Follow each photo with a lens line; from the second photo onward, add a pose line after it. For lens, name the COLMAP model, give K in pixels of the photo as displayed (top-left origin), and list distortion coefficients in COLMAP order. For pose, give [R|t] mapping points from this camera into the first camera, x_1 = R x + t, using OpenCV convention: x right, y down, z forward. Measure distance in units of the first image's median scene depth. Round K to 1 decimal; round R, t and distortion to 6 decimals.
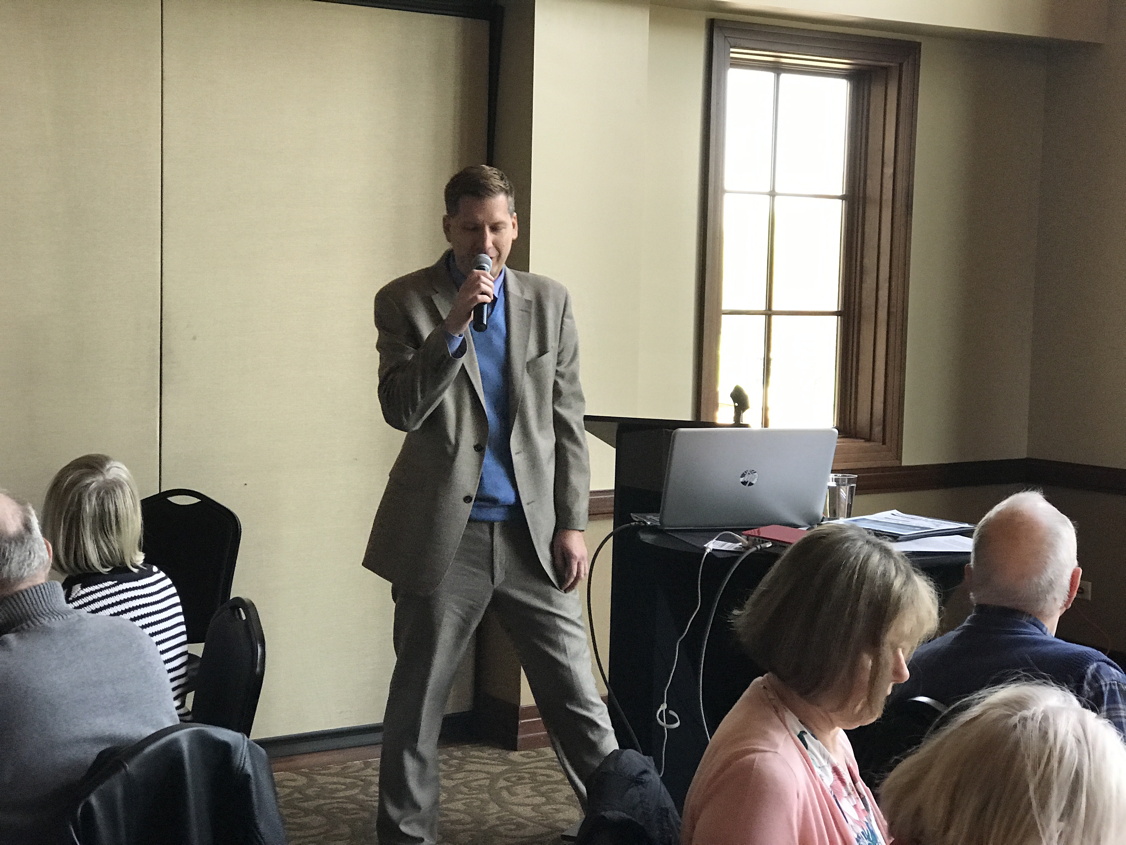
lens RADIAL K [[1860.7, 0, 586.2], [0, 1860.7, 424.4], [0, 0, 1]] dist [0.081676, 0.000000]
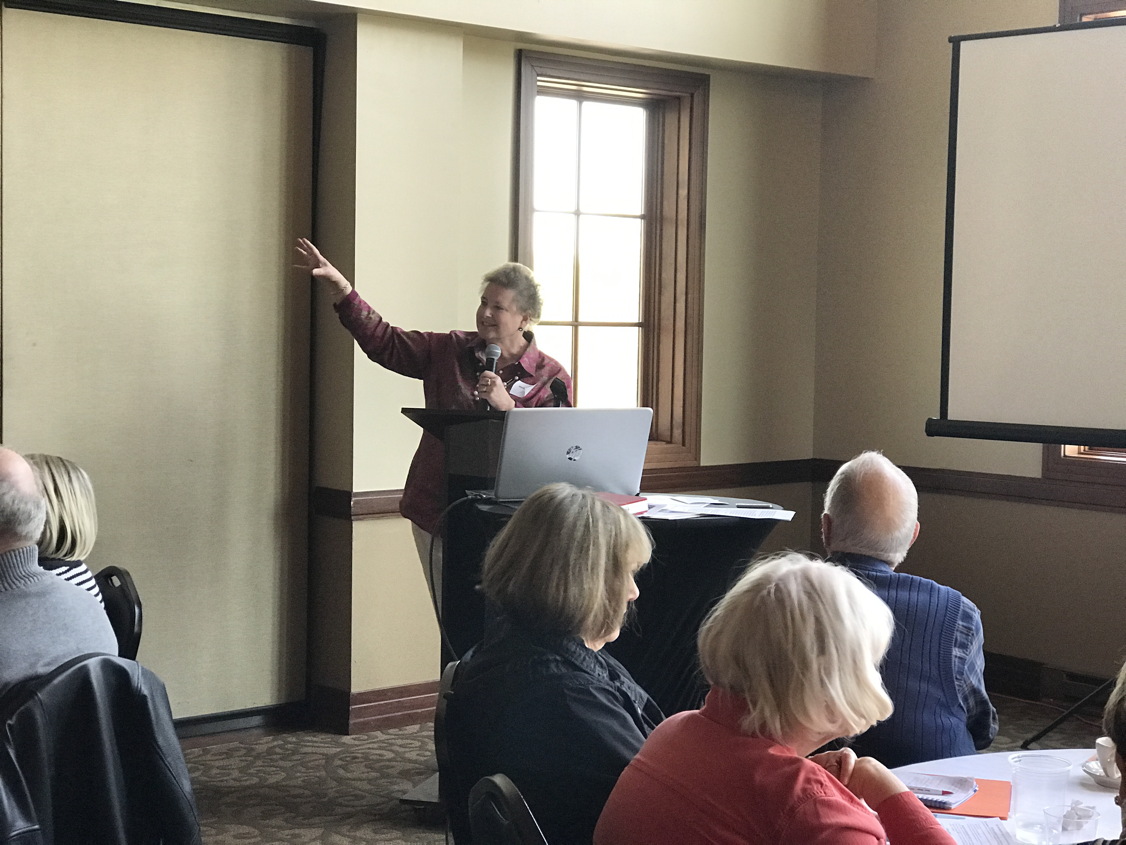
lens RADIAL K [[1860.7, 0, 586.8], [0, 1860.7, 423.4], [0, 0, 1]] dist [0.081676, 0.000000]
pose [[0.993212, -0.013181, 0.115569, -0.020778], [0.015772, 0.999644, -0.021535, 0.021082], [-0.115244, 0.023212, 0.993066, -0.064227]]
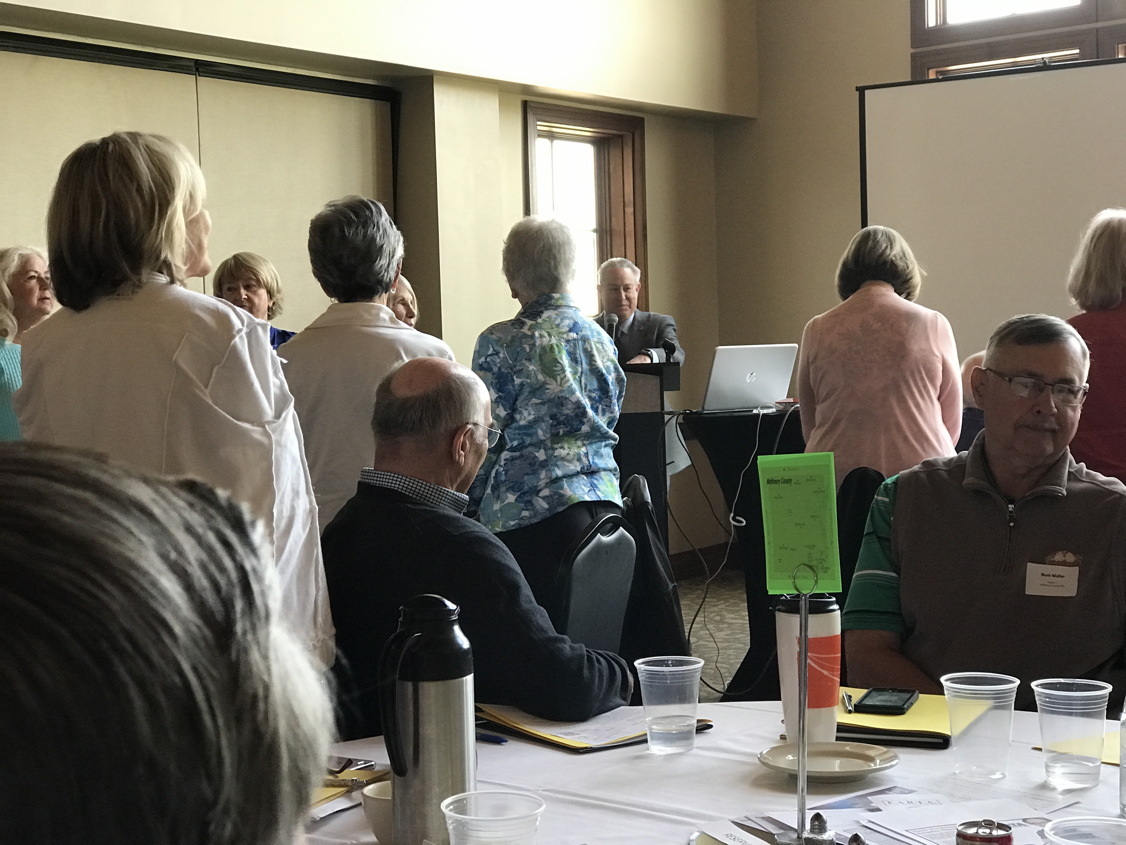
lens RADIAL K [[1860.7, 0, 563.6], [0, 1860.7, 426.7], [0, 0, 1]] dist [0.081676, 0.000000]
pose [[0.947204, -0.060833, 0.314809, -0.336549], [0.074463, 0.996728, -0.031440, 0.064215], [-0.311866, 0.053221, 0.948634, -0.284347]]
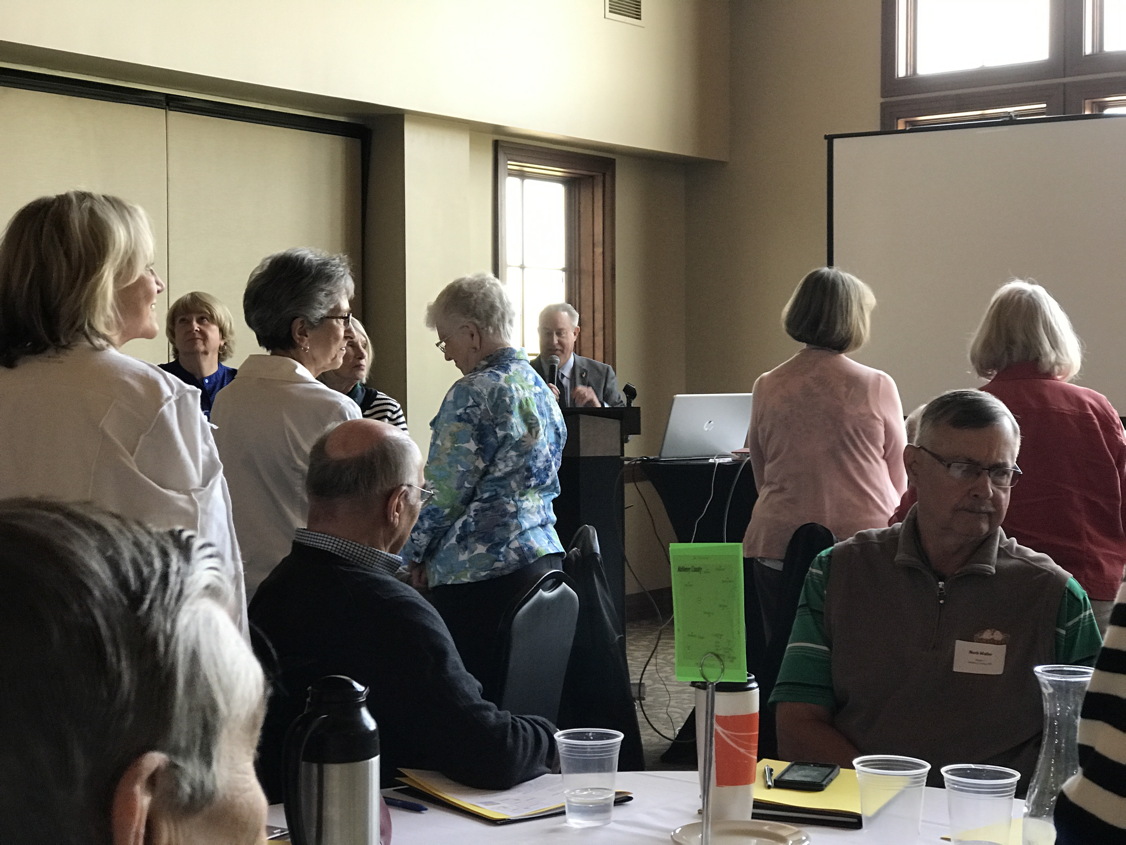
lens RADIAL K [[1860.7, 0, 554.8], [0, 1860.7, 421.6], [0, 0, 1]] dist [0.081676, 0.000000]
pose [[0.946313, -0.032085, 0.321656, -0.326577], [0.049574, 0.997695, -0.046327, 0.054266], [-0.319428, 0.059786, 0.945723, -0.292151]]
